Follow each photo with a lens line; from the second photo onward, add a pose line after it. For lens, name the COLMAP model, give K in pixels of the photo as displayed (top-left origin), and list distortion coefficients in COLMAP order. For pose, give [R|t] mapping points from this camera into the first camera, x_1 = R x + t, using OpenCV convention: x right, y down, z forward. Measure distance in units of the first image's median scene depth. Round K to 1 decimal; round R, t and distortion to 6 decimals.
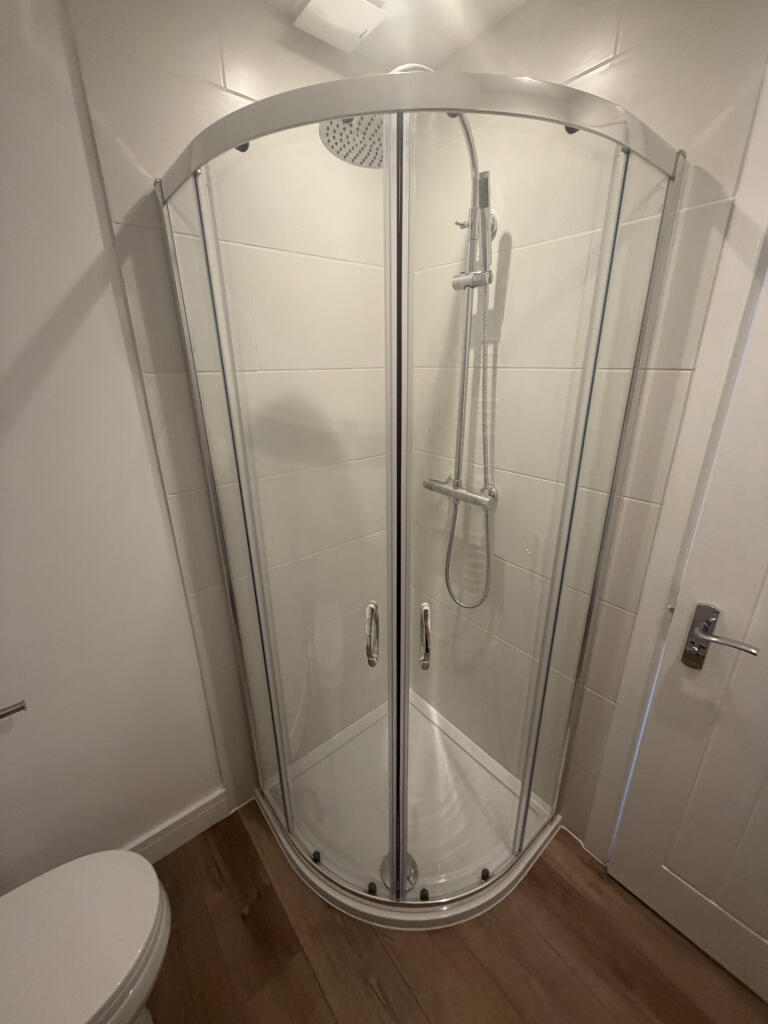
lens RADIAL K [[411.6, 0, 384.0], [0, 411.6, 512.0], [0, 0, 1]] dist [0.001637, 0.000607]
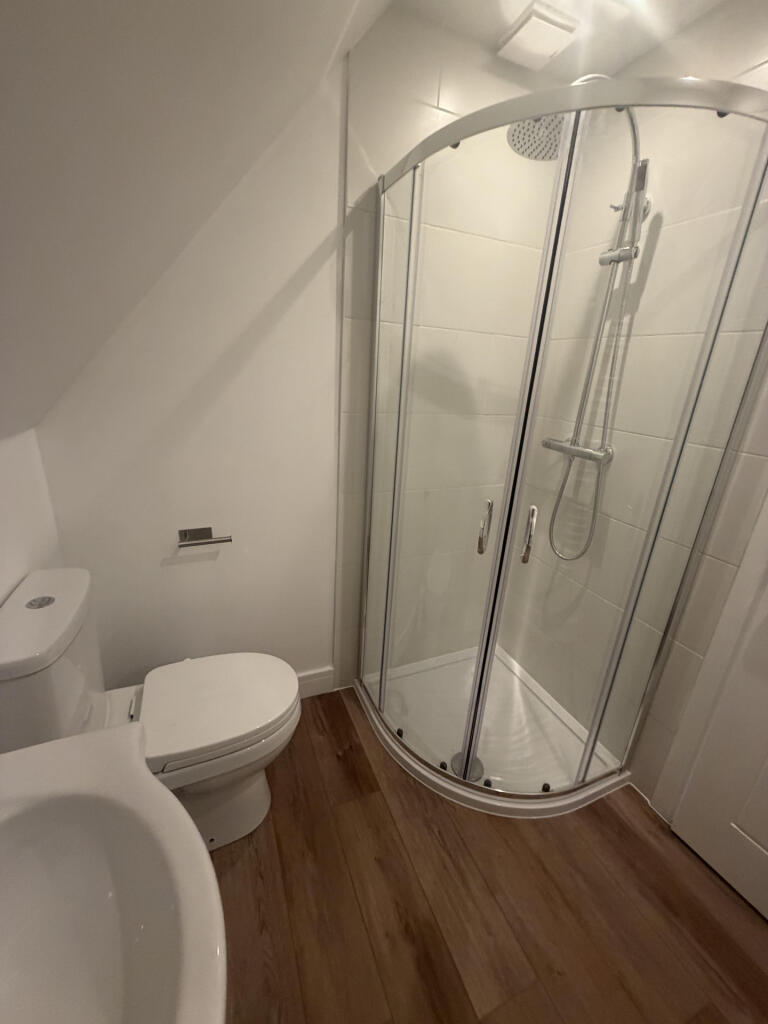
lens RADIAL K [[411.6, 0, 384.0], [0, 411.6, 512.0], [0, 0, 1]] dist [0.001637, 0.000607]
pose [[0.958022, 0.155638, -0.240772, -0.022180], [-0.161101, 0.986933, -0.003050, 0.240444], [0.237151, 0.041711, 0.970577, -0.227364]]
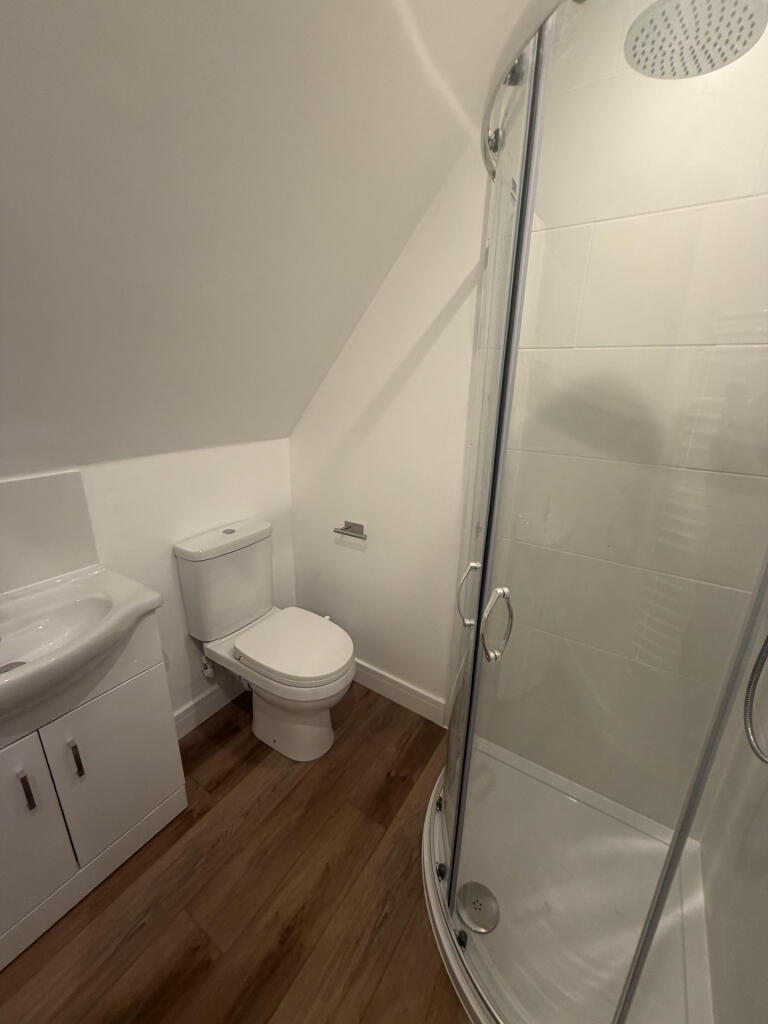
lens RADIAL K [[408.3, 0, 381.3], [0, 408.3, 511.5], [0, 0, 1]] dist [-0.000921, -0.000203]
pose [[0.297691, 0.307263, -0.903864, 0.577230], [-0.354751, 0.914597, 0.194073, -0.000856], [0.886302, 0.262873, 0.381269, 0.299975]]
